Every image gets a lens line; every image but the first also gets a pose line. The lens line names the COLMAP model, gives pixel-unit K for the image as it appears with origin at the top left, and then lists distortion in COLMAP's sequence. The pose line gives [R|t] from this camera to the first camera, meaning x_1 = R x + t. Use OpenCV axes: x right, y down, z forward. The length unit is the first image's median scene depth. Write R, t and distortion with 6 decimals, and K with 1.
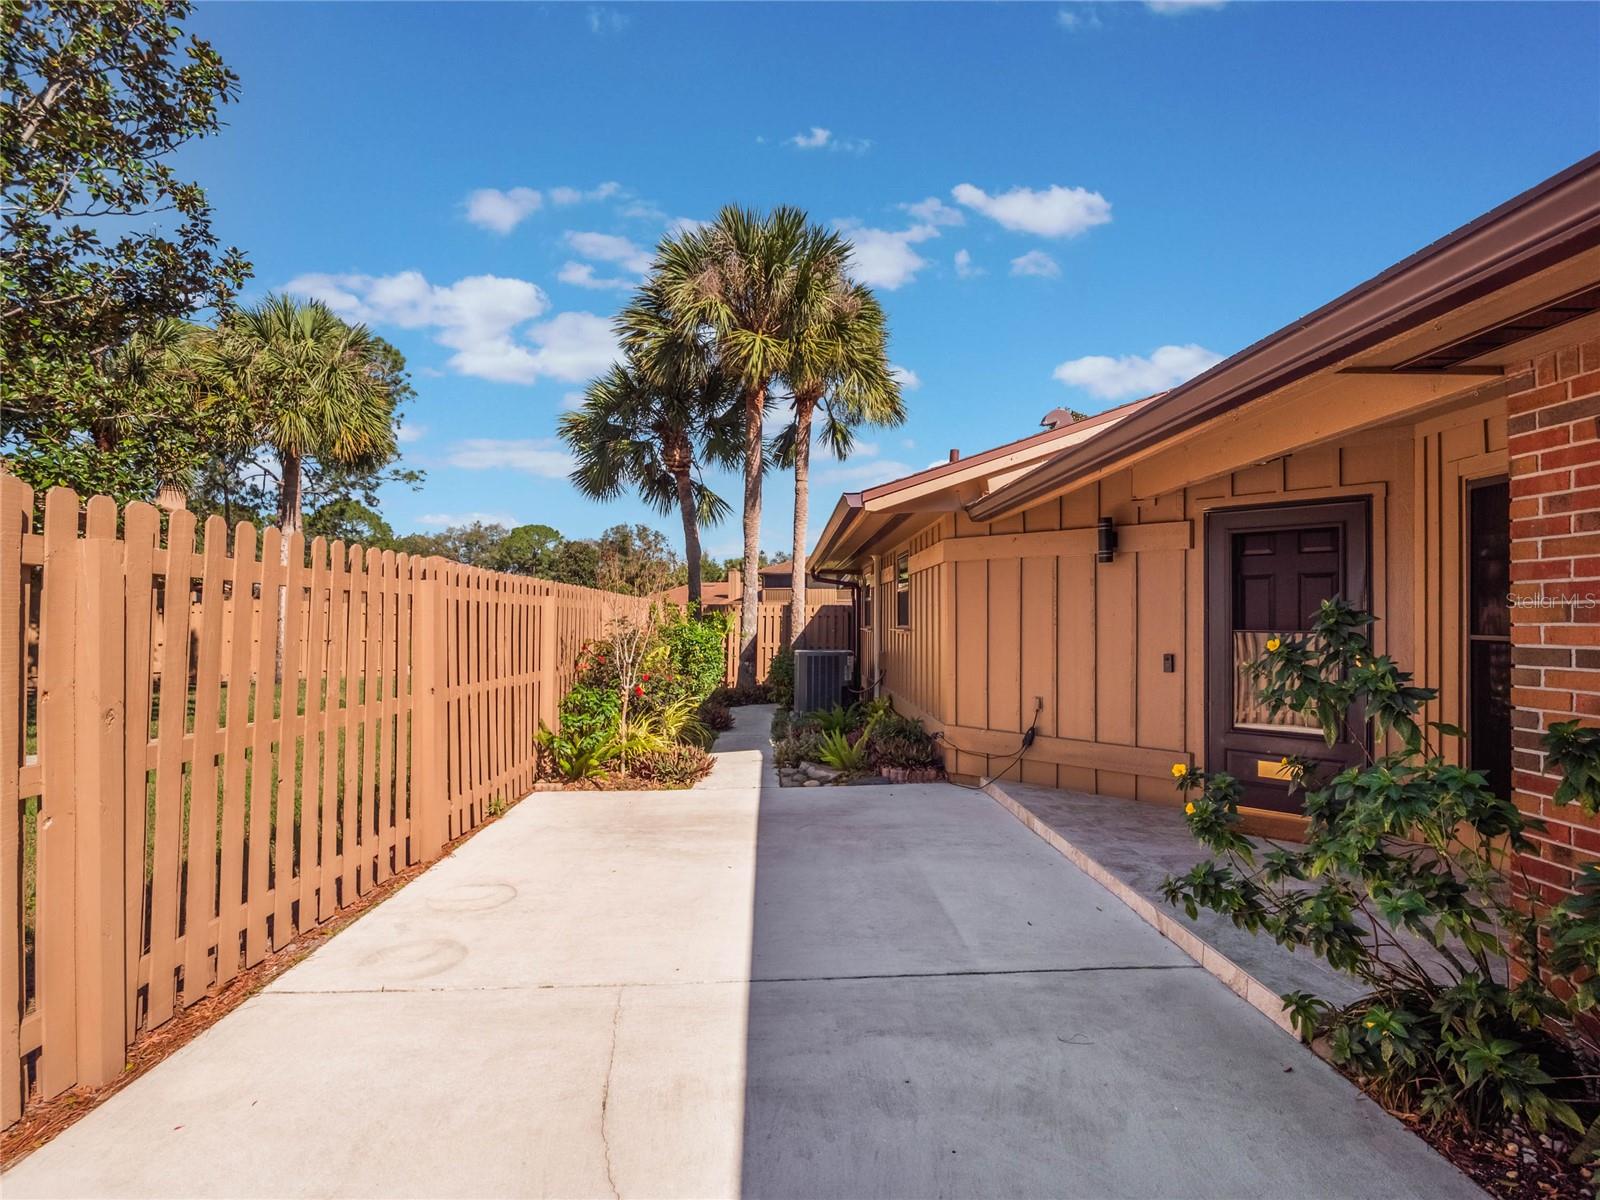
lens RADIAL K [[773.3, 0, 820.1], [0, 773.3, 611.1], [0, 0, 1]] dist [0.002022, -0.010004]
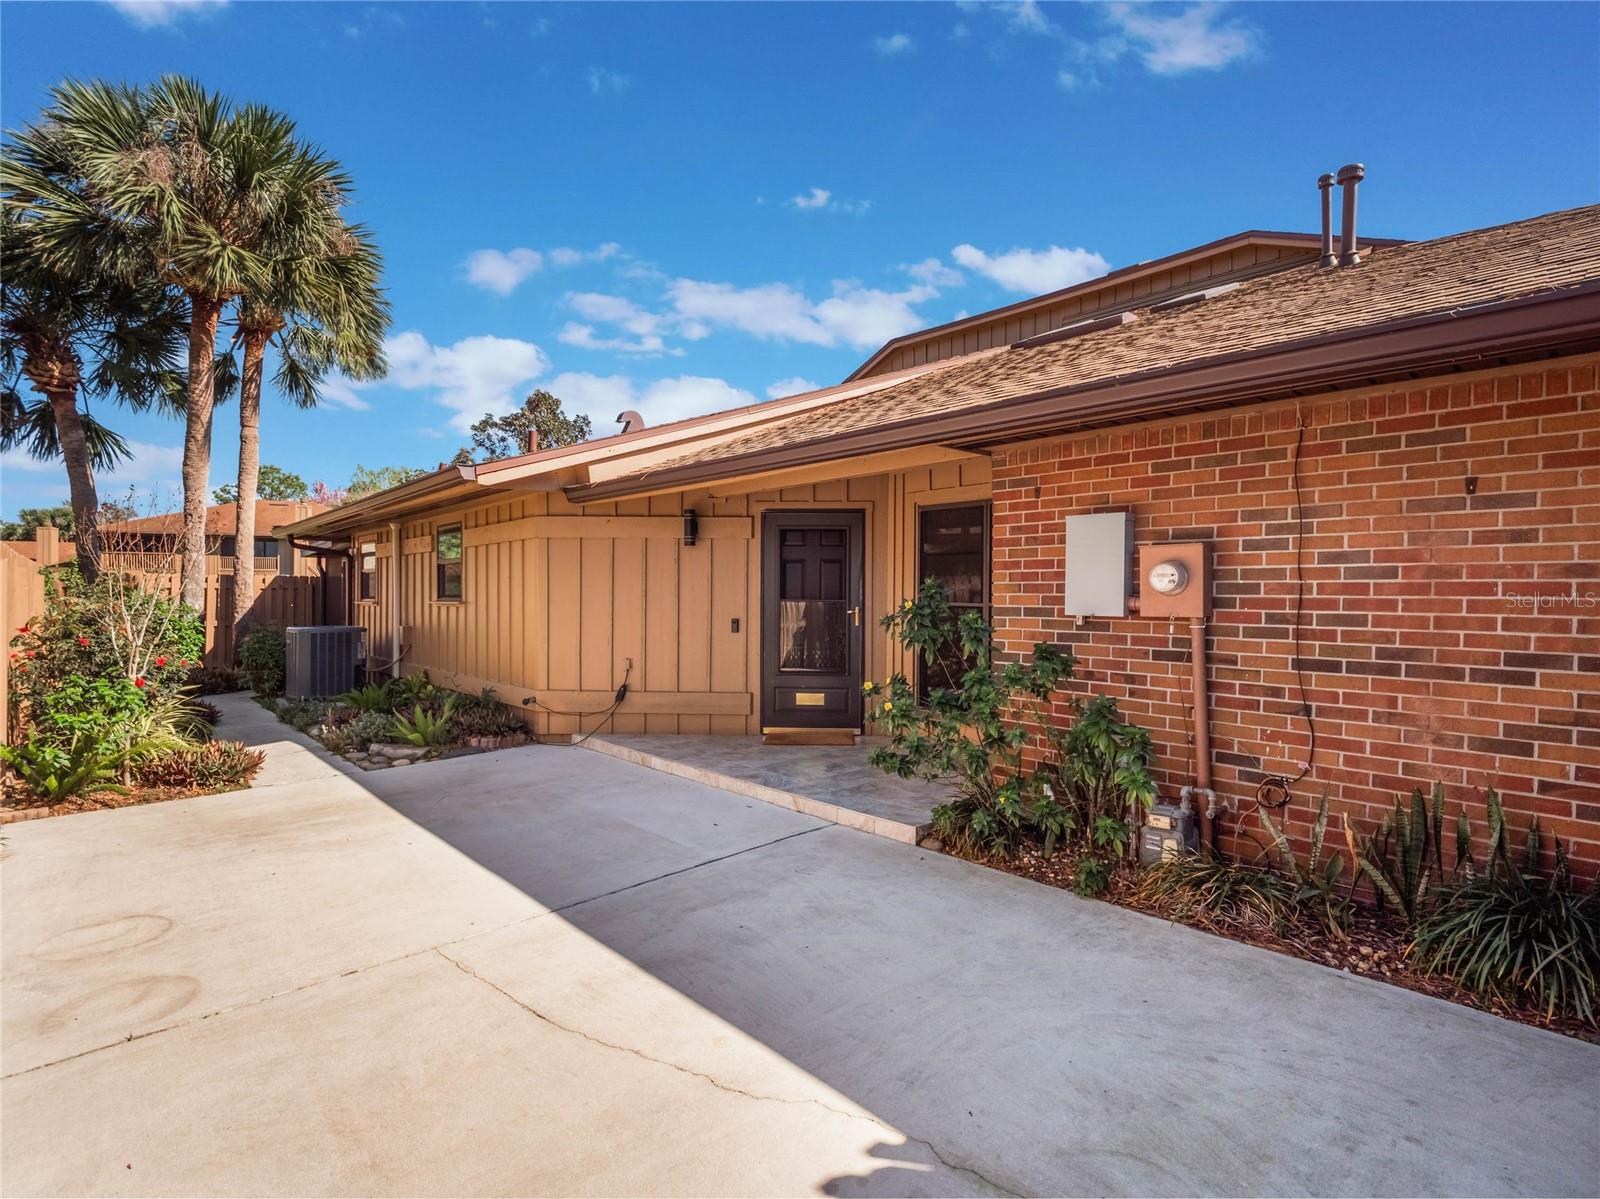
lens RADIAL K [[755.0, 0, 800.0], [0, 755.0, 599.5], [0, 0, 1]] dist [-0.011246, -0.000719]
pose [[0.759431, -0.003495, 0.650578, -0.235918], [-0.008629, 0.999843, 0.015445, 0.002354], [-0.650531, -0.017344, 0.759282, -0.024994]]
